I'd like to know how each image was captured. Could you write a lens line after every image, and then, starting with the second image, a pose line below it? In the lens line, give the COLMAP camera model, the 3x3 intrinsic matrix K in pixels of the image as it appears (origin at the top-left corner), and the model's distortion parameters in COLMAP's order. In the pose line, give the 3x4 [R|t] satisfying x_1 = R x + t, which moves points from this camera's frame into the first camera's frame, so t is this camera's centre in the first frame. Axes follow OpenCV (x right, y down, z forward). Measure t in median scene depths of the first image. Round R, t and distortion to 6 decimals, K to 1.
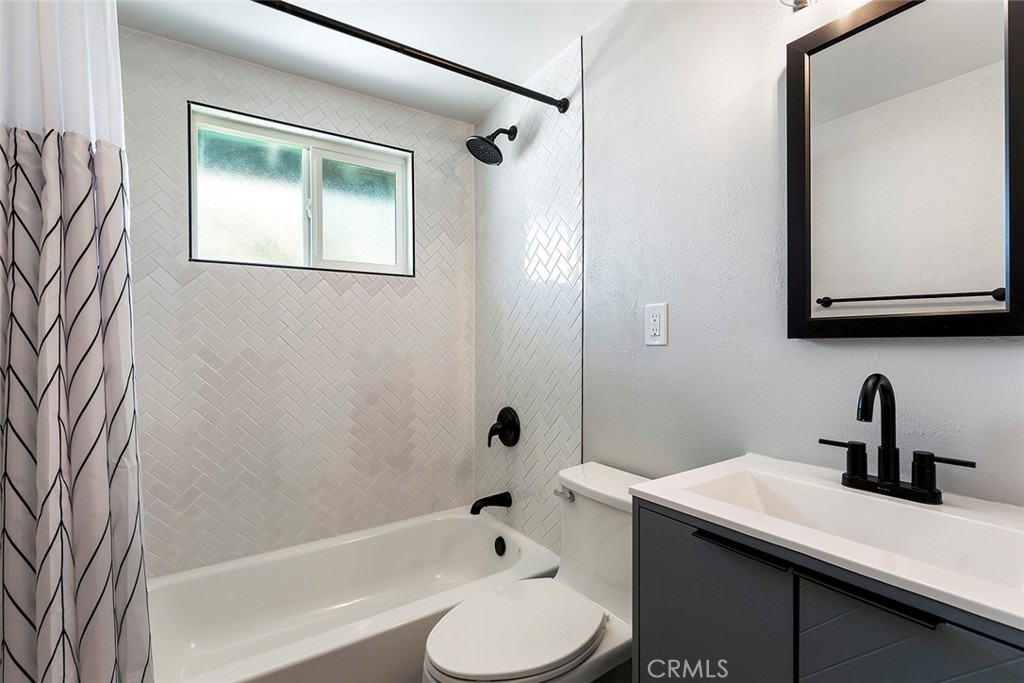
lens RADIAL K [[473.0, 0, 515.5], [0, 473.0, 345.4], [0, 0, 1]] dist [-0.002253, -0.000532]
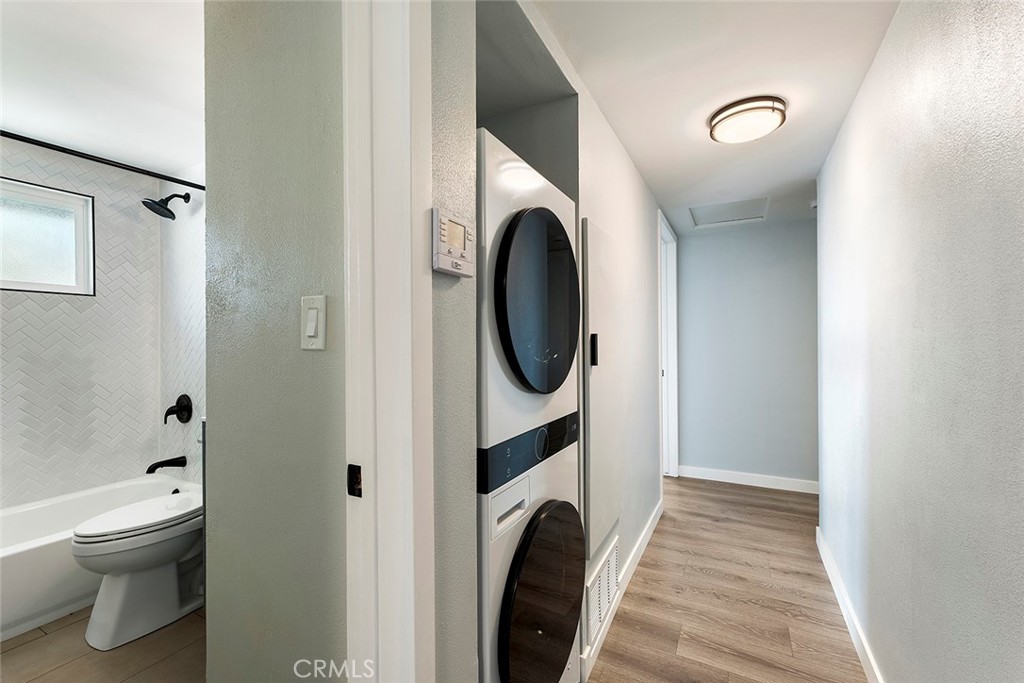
lens RADIAL K [[425.6, 0, 510.7], [0, 425.6, 342.5], [0, 0, 1]] dist [0.000681, 0.000000]
pose [[0.880056, -0.000925, 0.474869, 0.227158], [0.002241, 0.999995, -0.002206, -0.016873], [-0.474864, 0.003006, 0.880054, -0.535604]]
